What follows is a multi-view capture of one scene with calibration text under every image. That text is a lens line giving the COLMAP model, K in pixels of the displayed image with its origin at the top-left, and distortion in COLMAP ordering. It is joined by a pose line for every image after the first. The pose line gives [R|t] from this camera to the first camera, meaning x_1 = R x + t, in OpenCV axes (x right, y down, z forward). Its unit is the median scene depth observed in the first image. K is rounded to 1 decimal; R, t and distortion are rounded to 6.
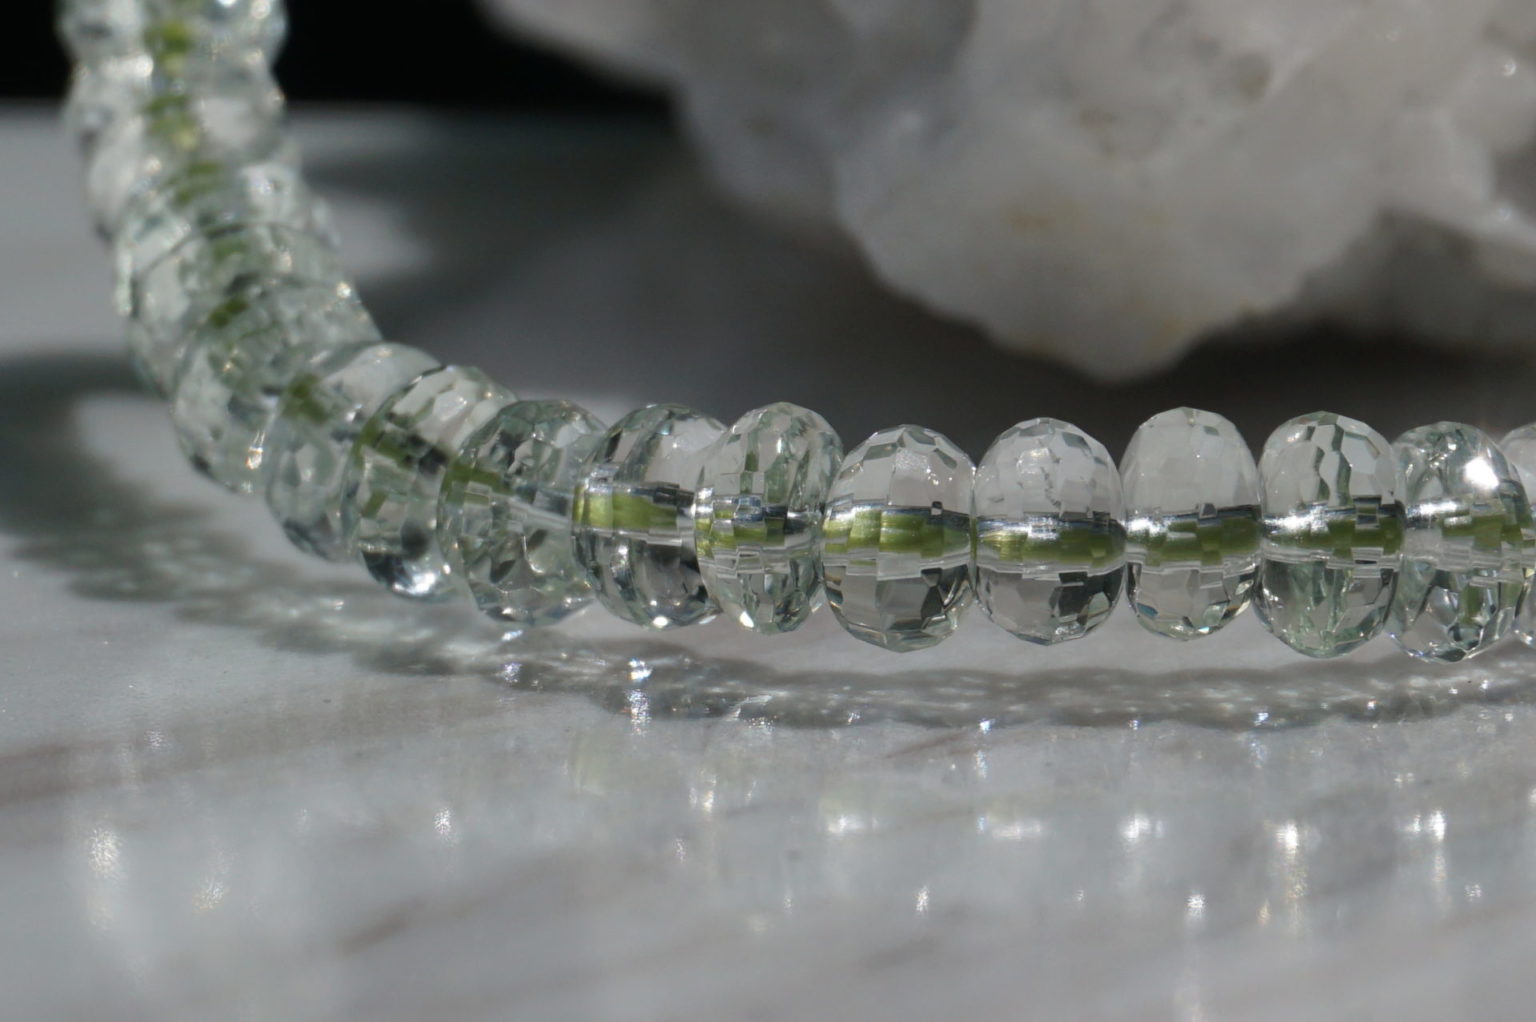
lens RADIAL K [[10098.1, 0, 768.0], [0, 10098.1, 511.0], [0, 0, 1]] dist [0.427133, -29.030033]
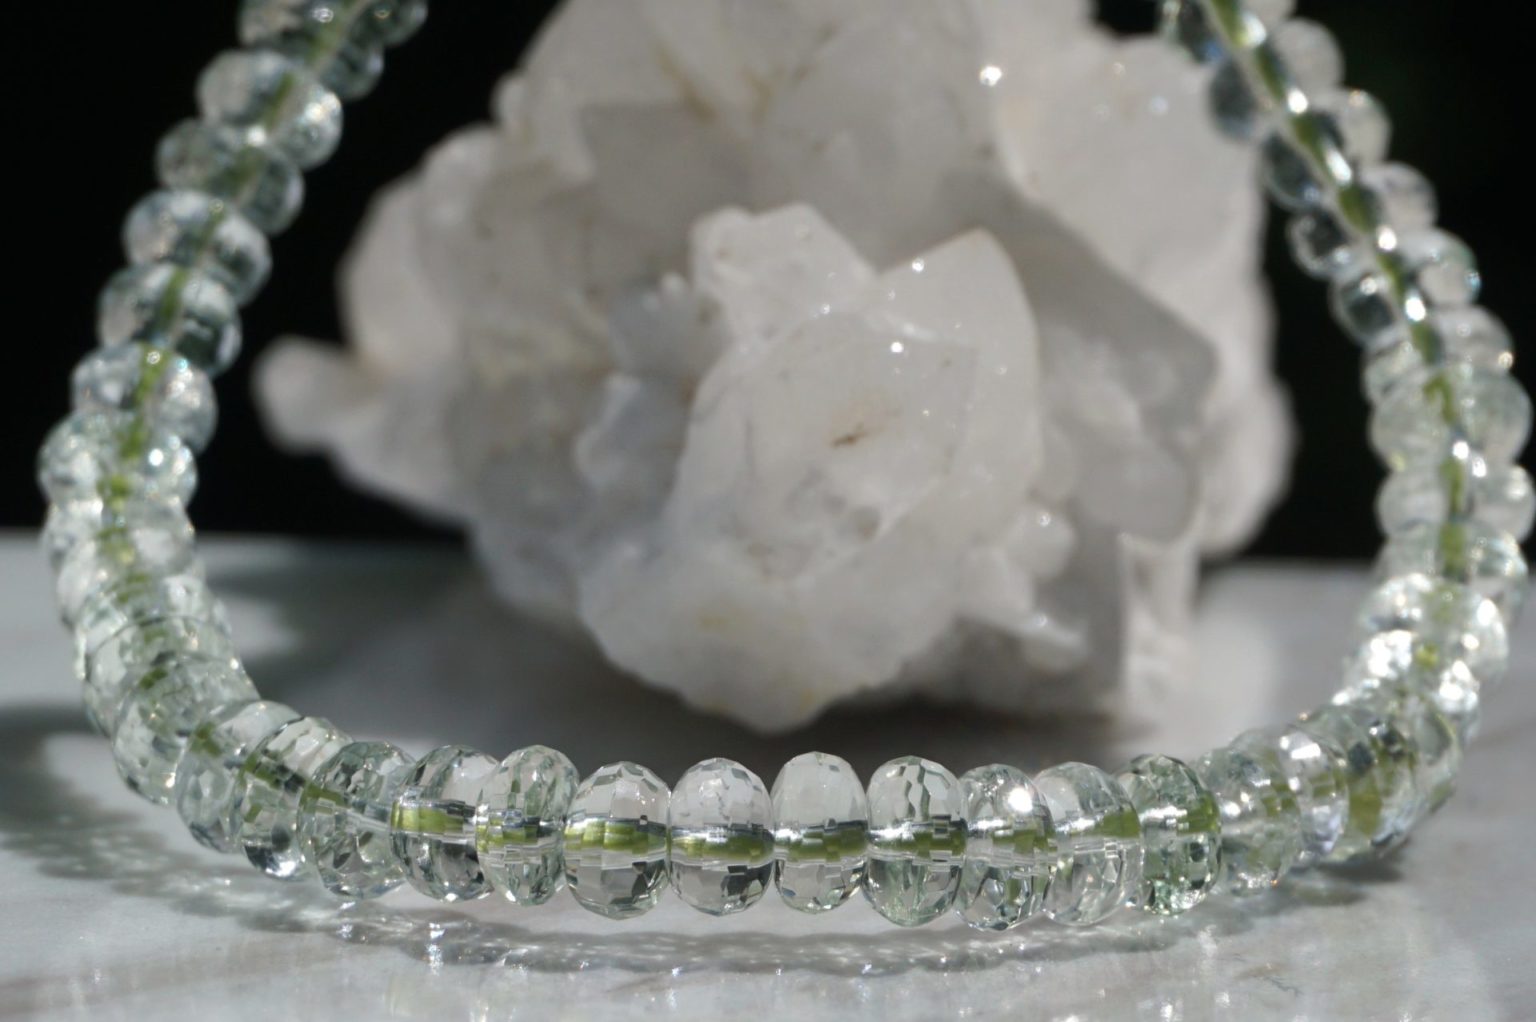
lens RADIAL K [[7242.3, 0, 768.0], [0, 7242.3, 511.0], [0, 0, 1]] dist [0.005452, 0.578803]
pose [[0.999416, 0.012766, 0.031701, 0.001083], [-0.011387, 0.998996, -0.043318, 0.000228], [-0.032222, 0.042931, 0.998558, -0.034929]]
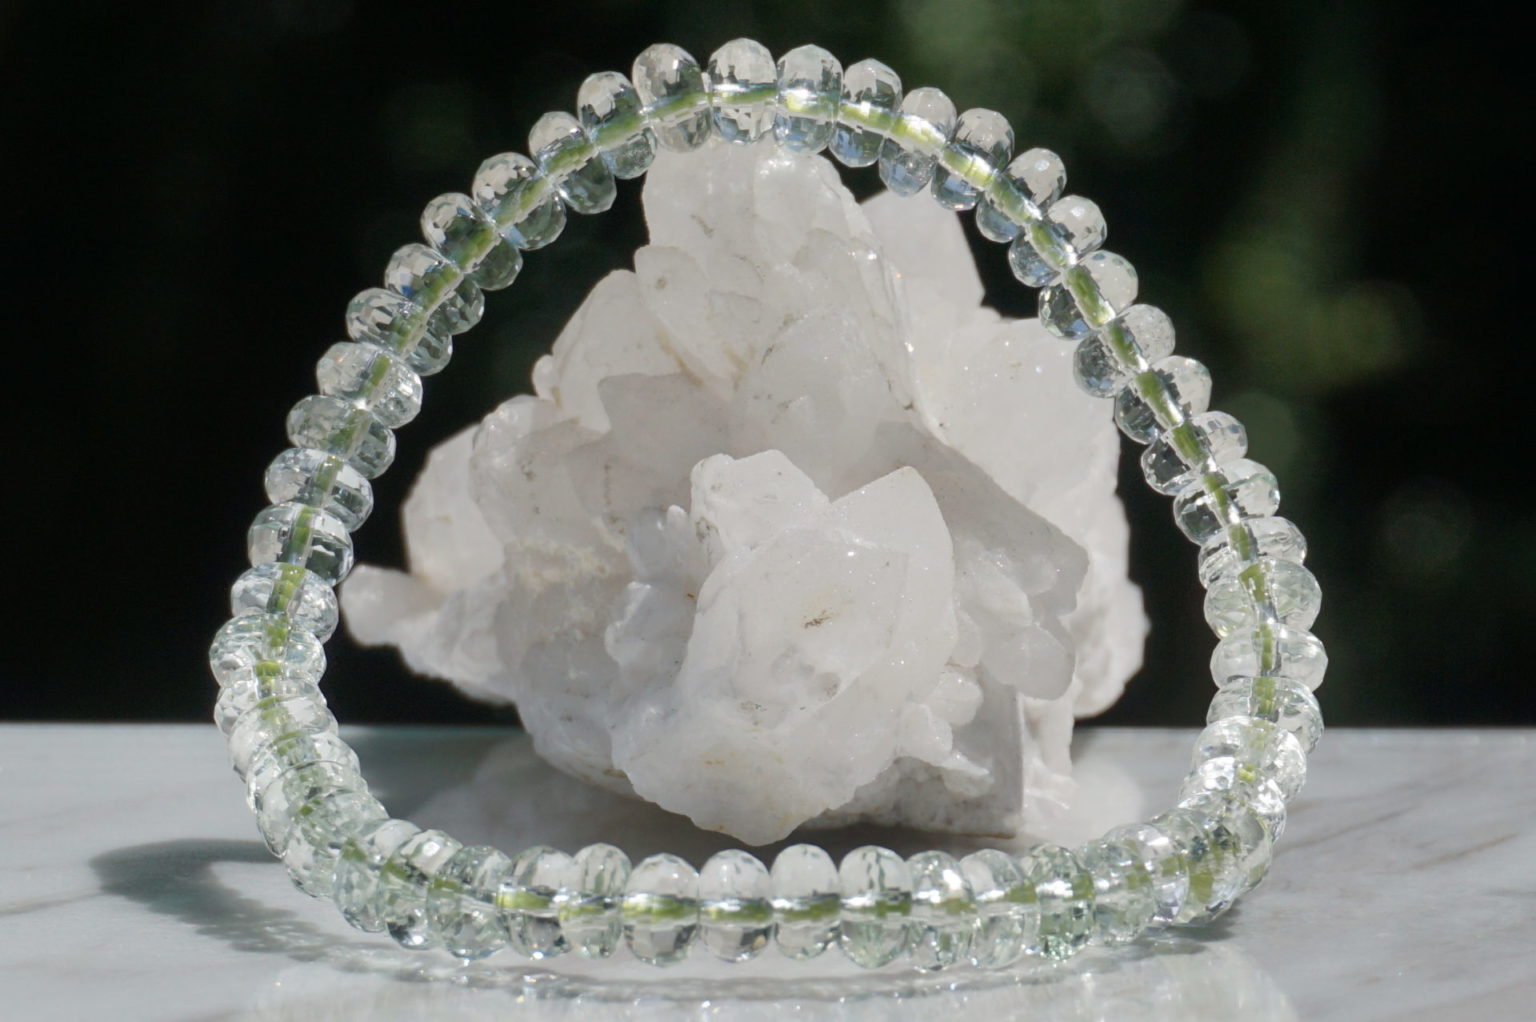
lens RADIAL K [[7242.3, 0, 768.0], [0, 7242.3, 511.0], [0, 0, 1]] dist [0.005452, 0.578803]
pose [[0.998885, -0.006523, 0.046752, -0.031752], [0.010071, 0.997052, -0.076066, 0.032545], [-0.046118, 0.076452, 0.996006, -0.428595]]
